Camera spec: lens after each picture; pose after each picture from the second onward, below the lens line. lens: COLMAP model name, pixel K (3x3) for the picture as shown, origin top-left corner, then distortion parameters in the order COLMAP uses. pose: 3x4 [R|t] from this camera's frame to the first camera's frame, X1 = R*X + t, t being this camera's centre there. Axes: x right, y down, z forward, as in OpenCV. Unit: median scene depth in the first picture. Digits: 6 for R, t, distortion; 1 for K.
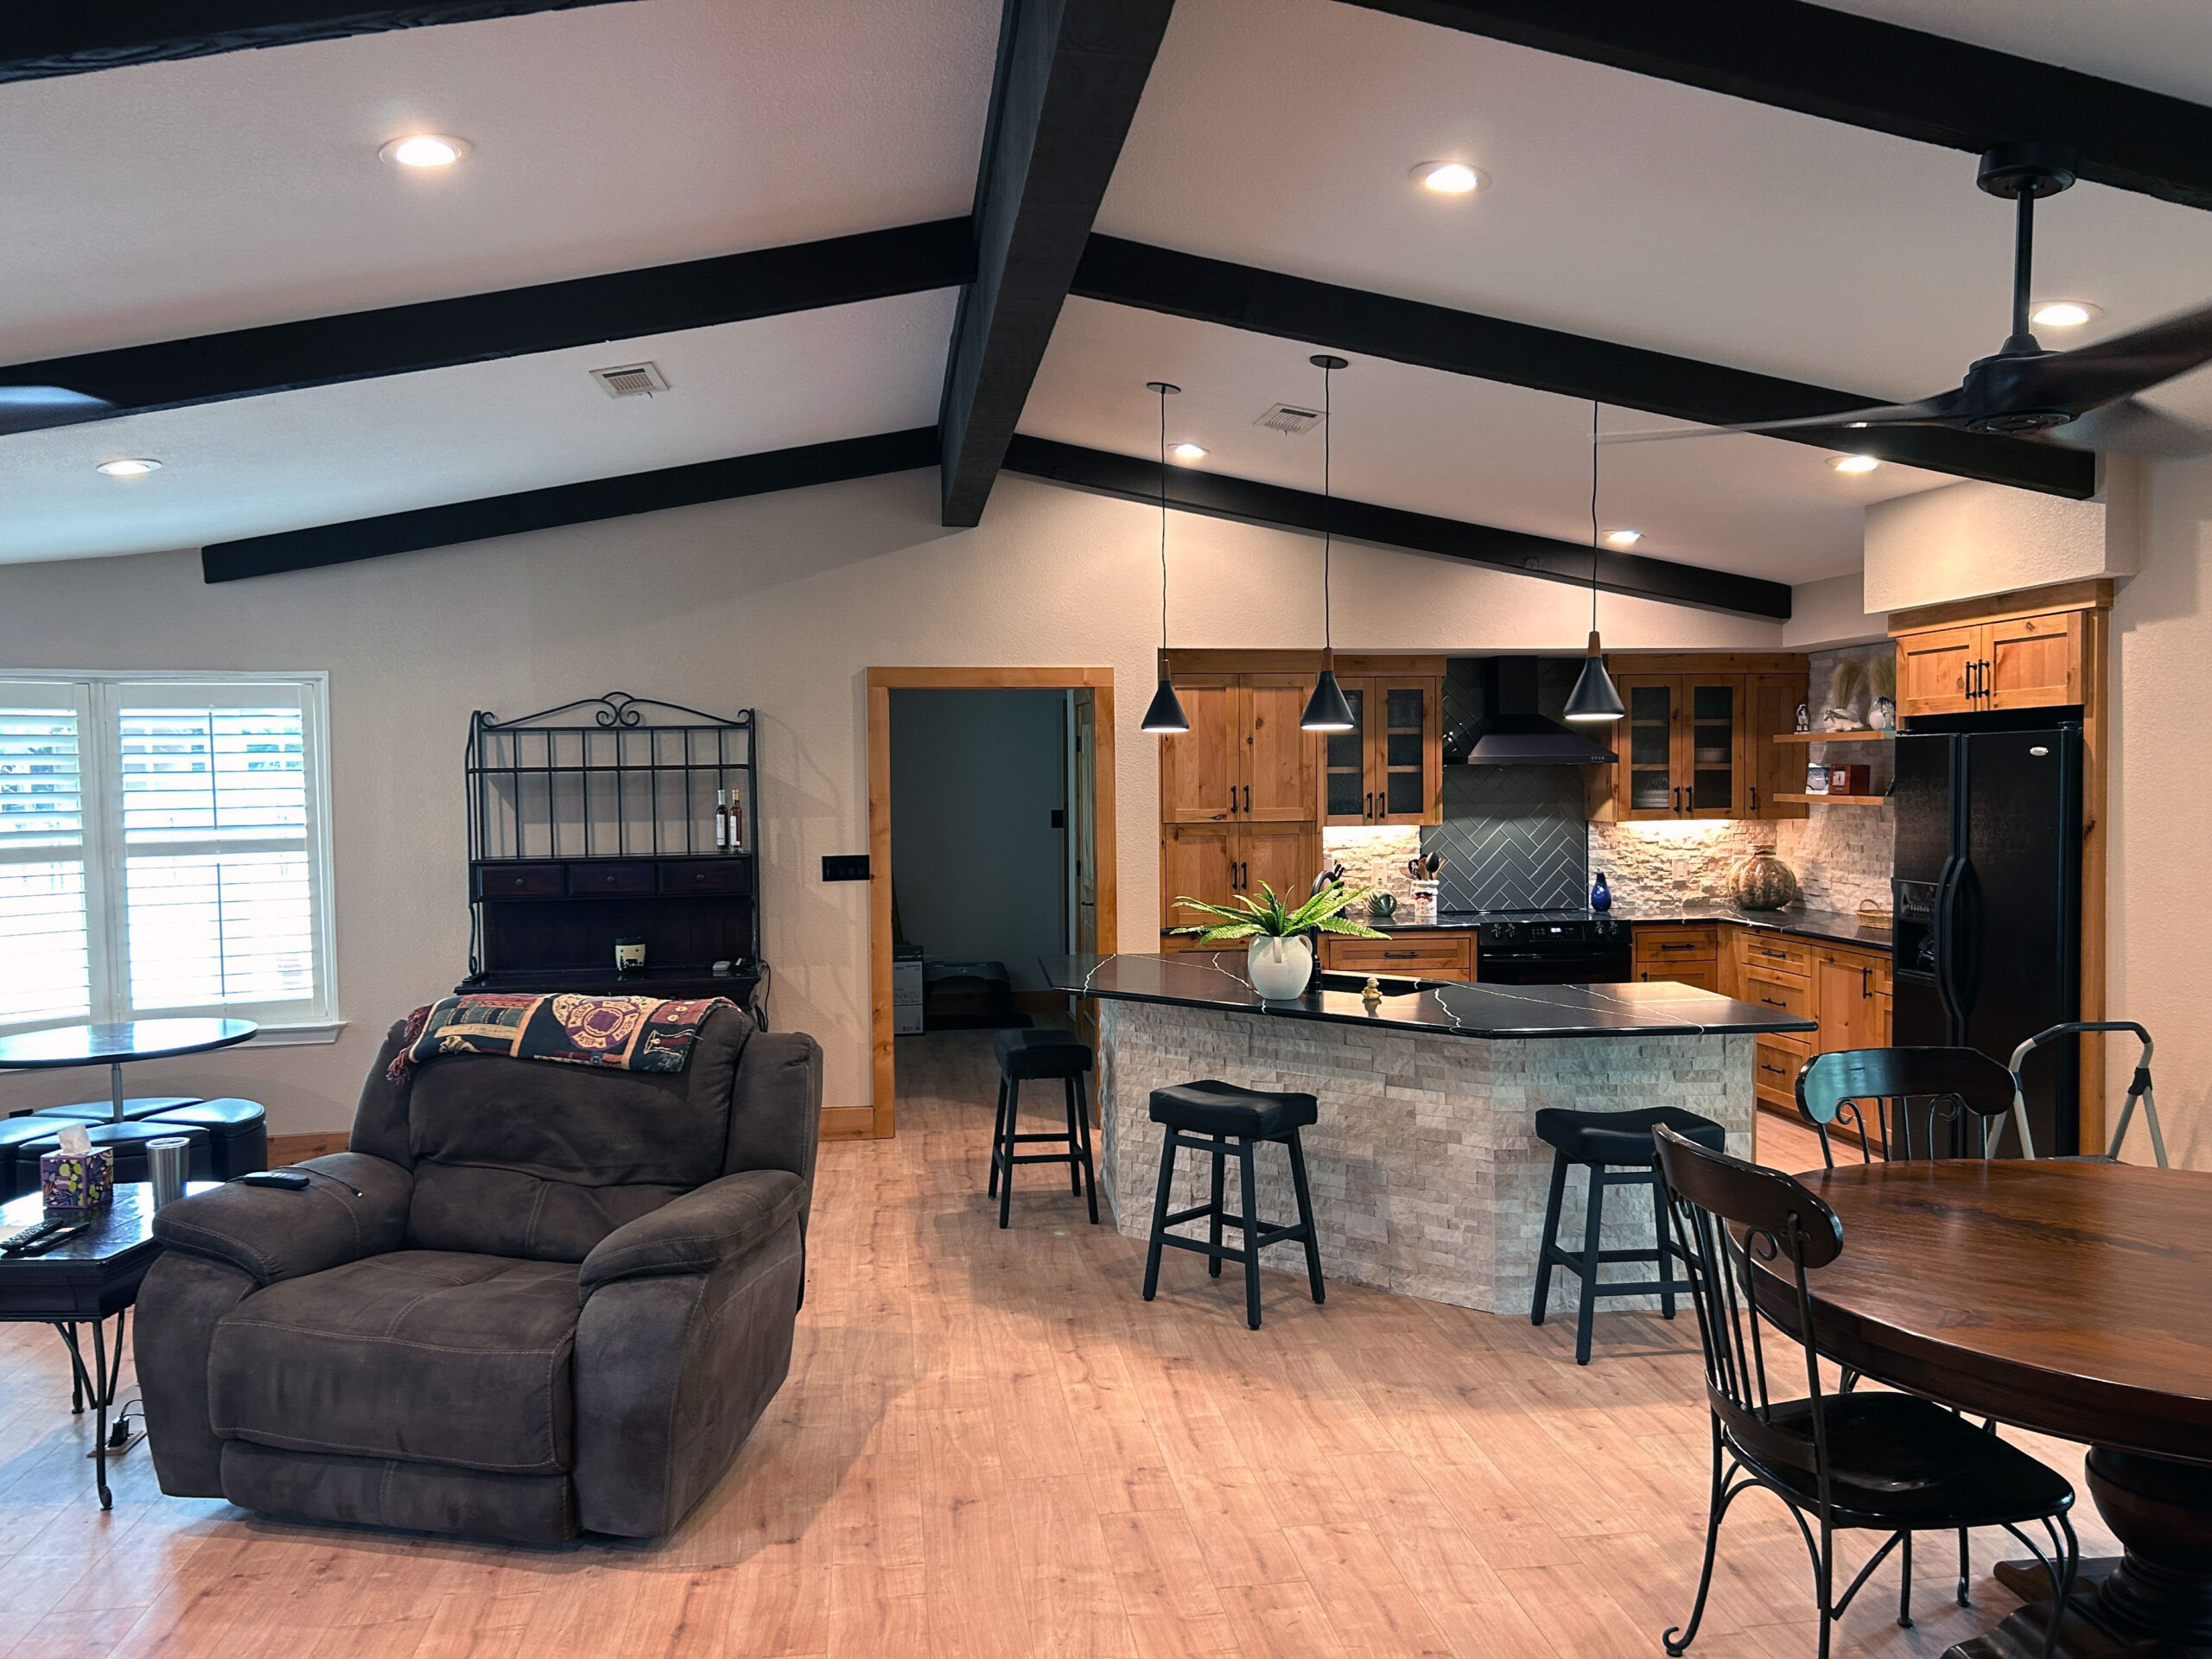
lens RADIAL K [[1662.8, 0, 1107.3], [0, 1662.8, 838.7], [0, 0, 1]] dist [0.040880, -0.068622]
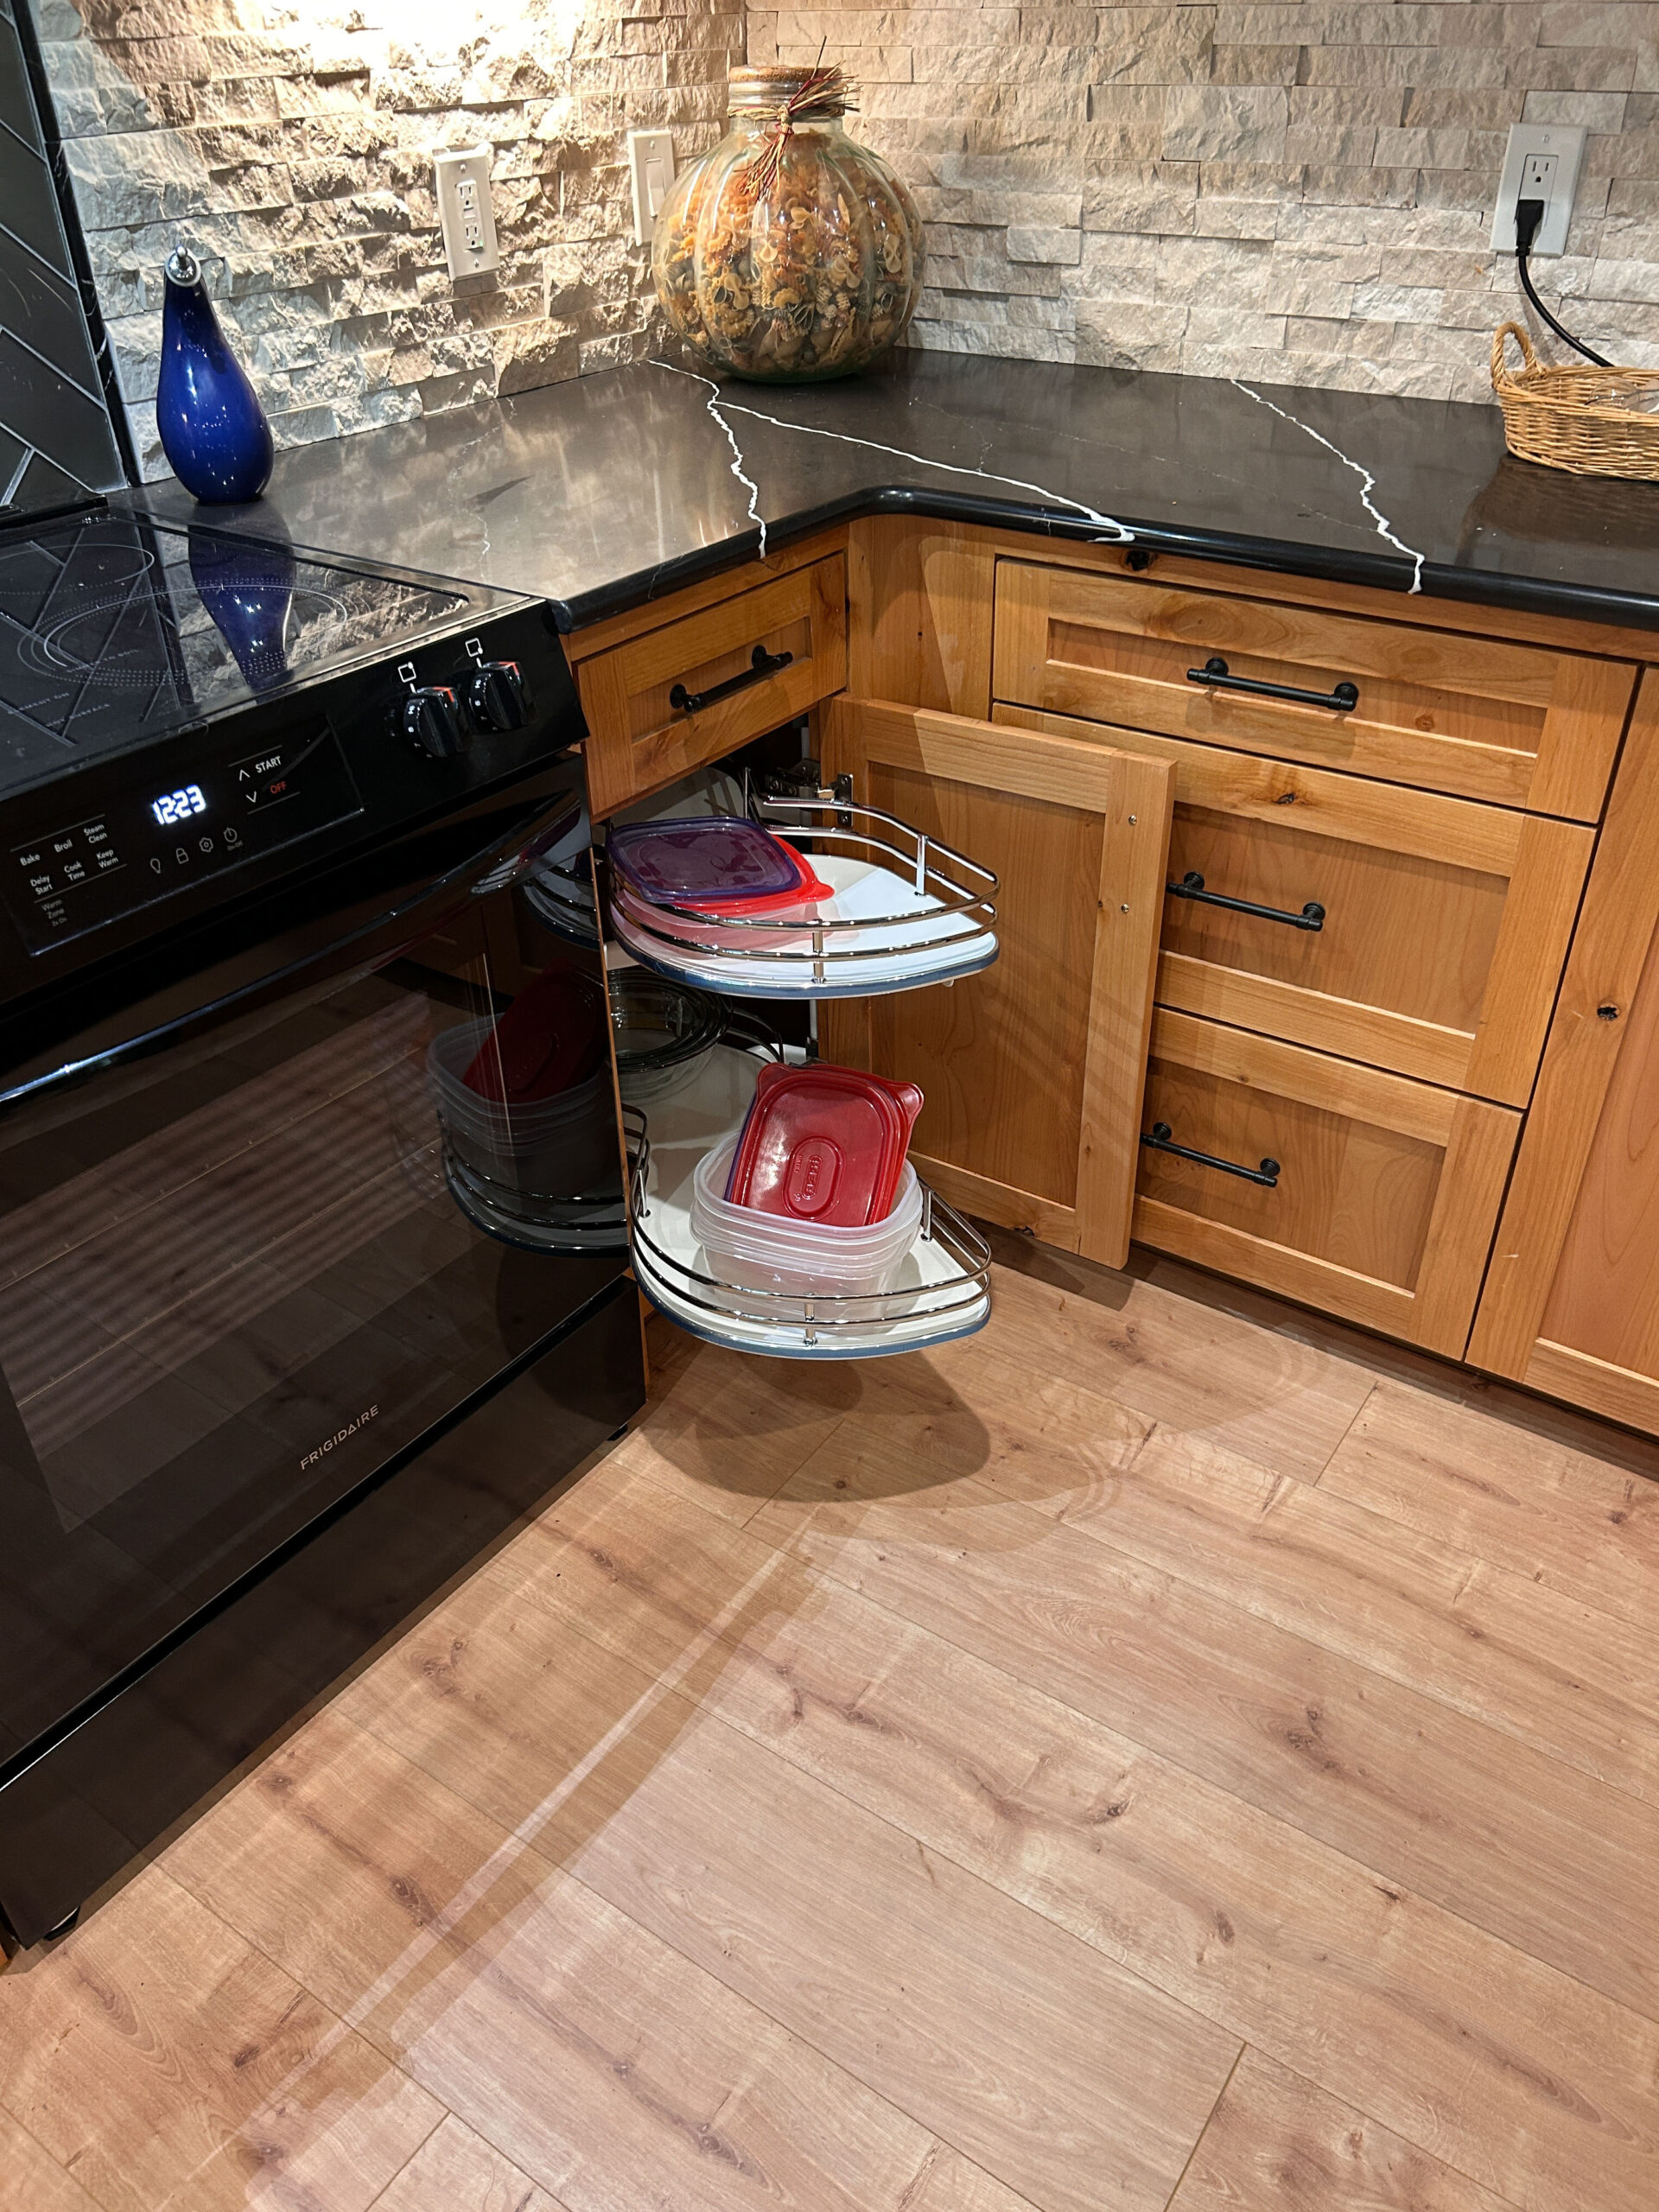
lens RADIAL K [[1670.3, 0, 827.7], [0, 1670.3, 1114.4], [0, 0, 1]] dist [0.043316, -0.051572]
pose [[0.678402, -0.408667, 0.610542, 0.243313], [0.038010, 0.849429, 0.526332, 0.004917], [-0.733707, -0.333858, 0.591788, 1.008972]]
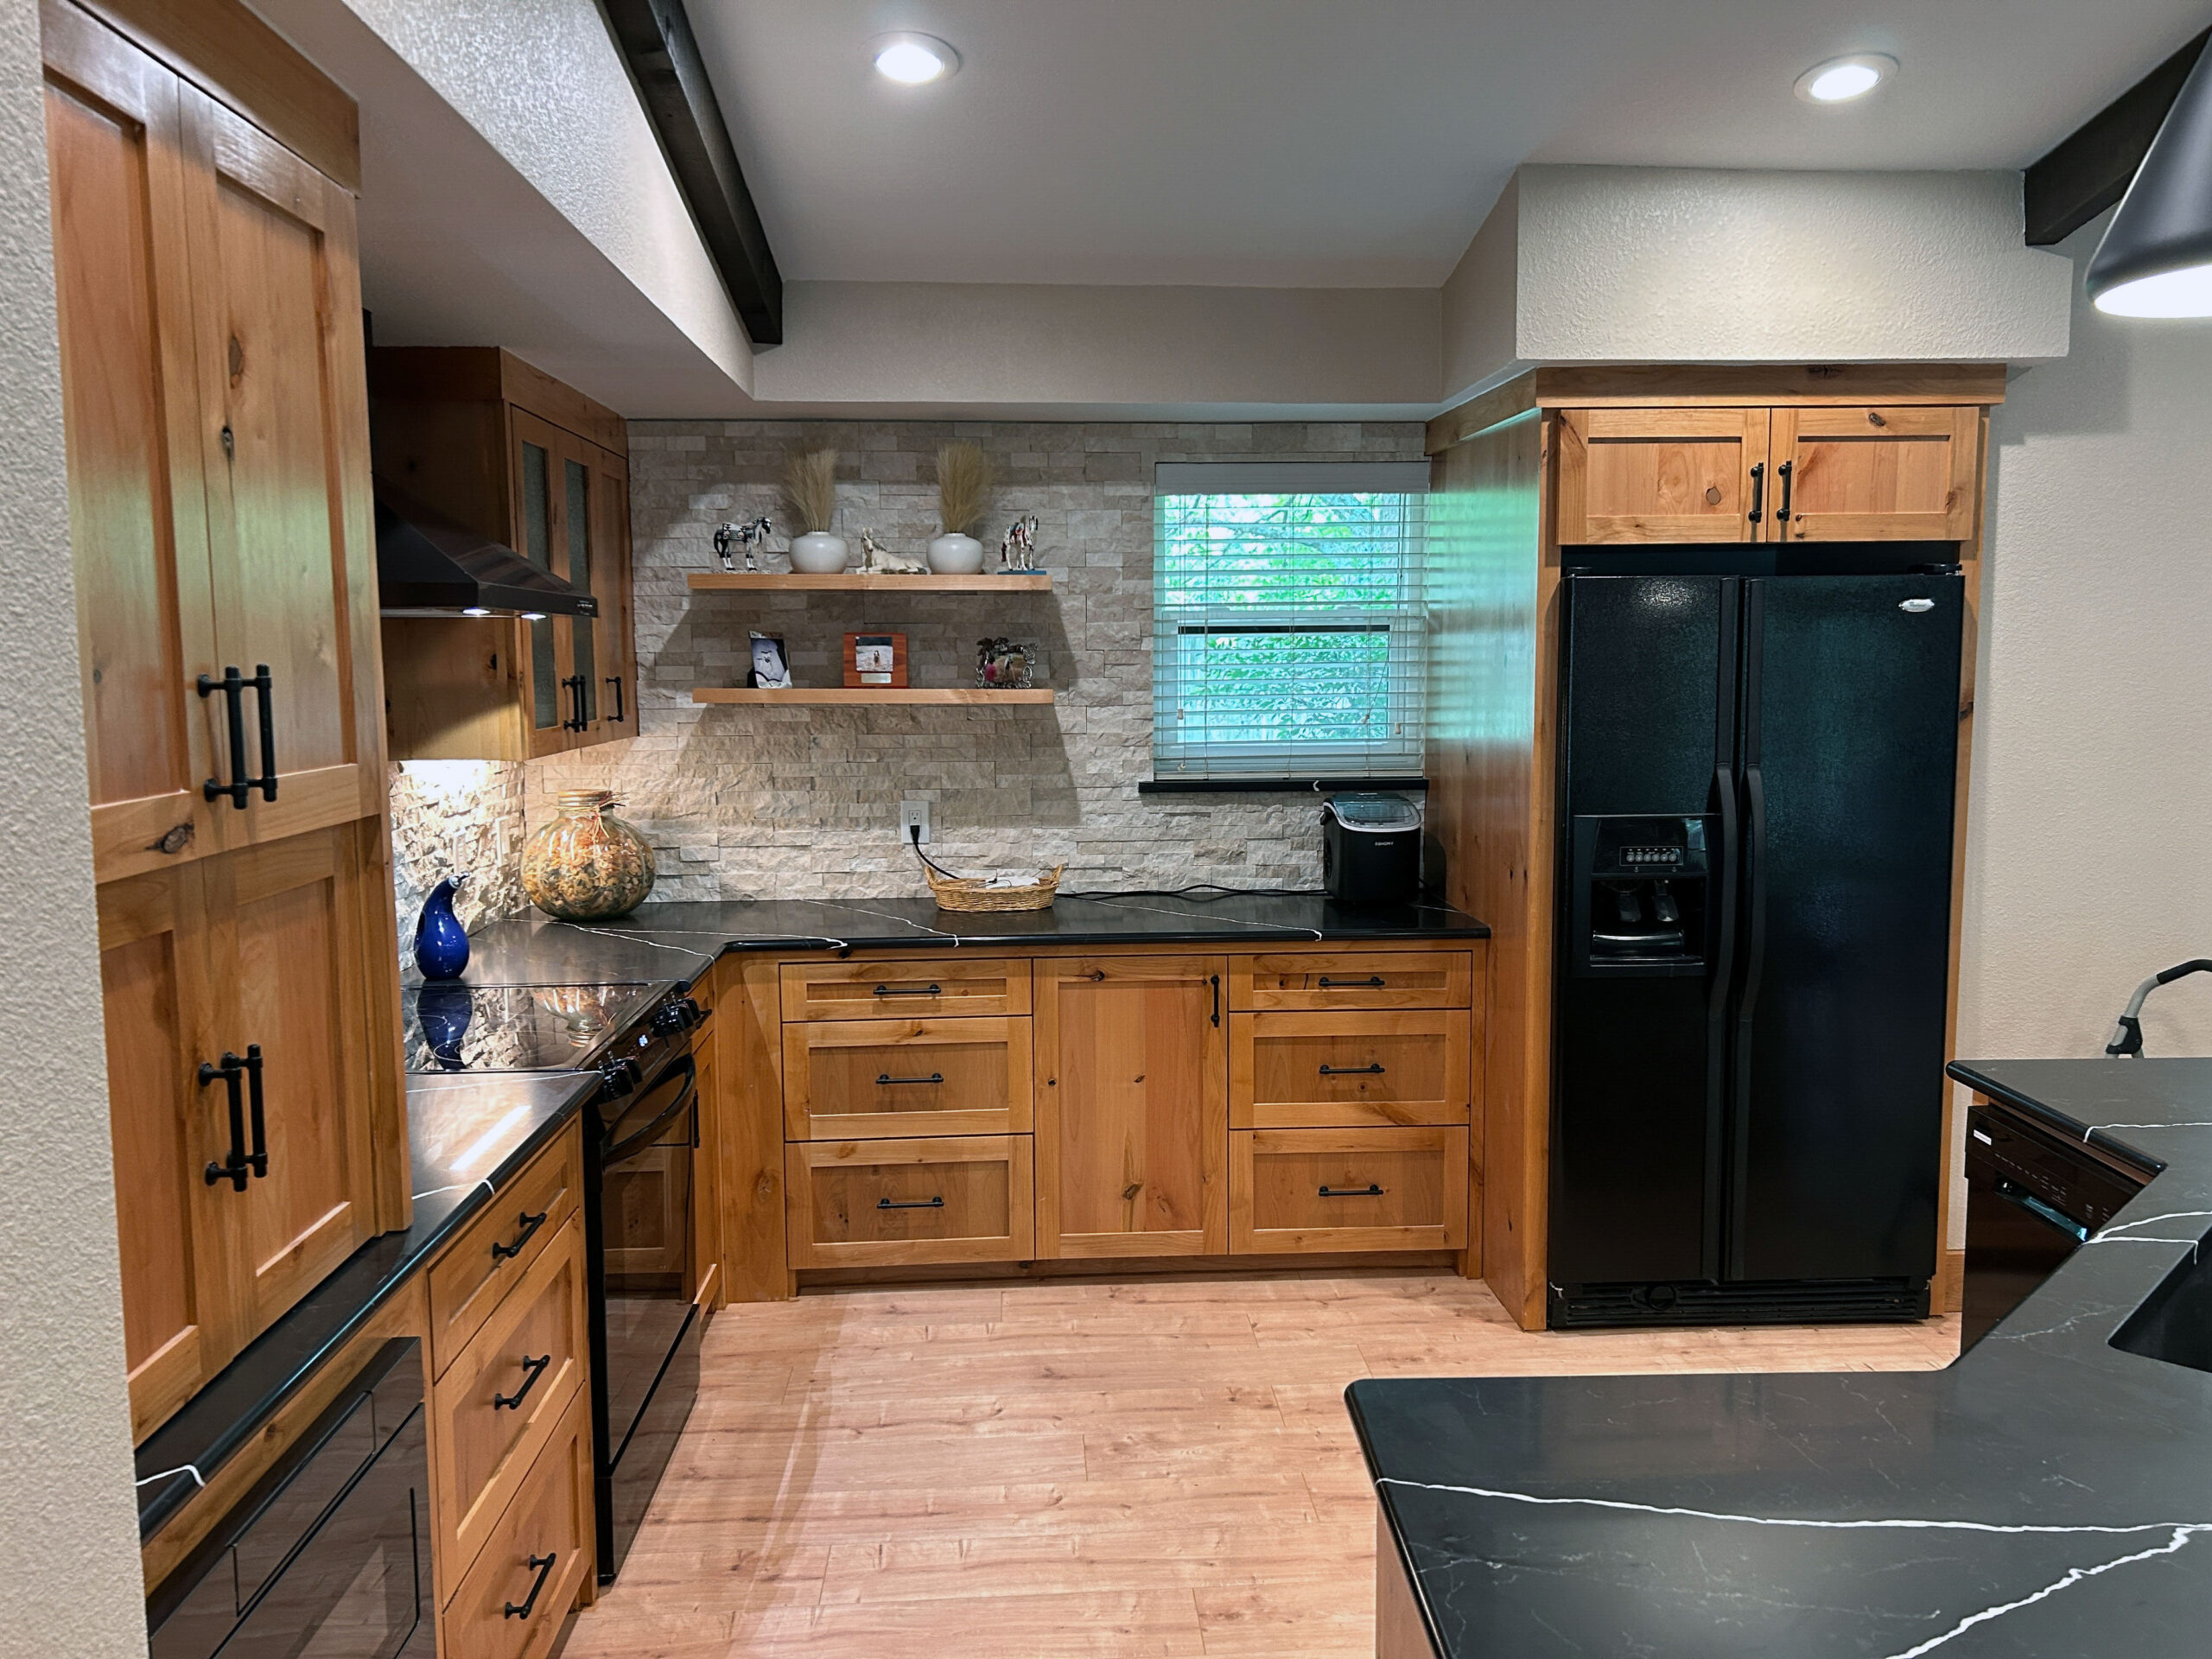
lens RADIAL K [[1668.6, 0, 1128.1], [0, 1668.6, 831.4], [0, 0, 1]] dist [0.151274, -0.217108]
pose [[0.066417, -0.095927, 0.993170, -0.133951], [0.044051, 0.994679, 0.093127, -0.030770], [-0.996819, 0.037565, 0.070289, 0.996143]]
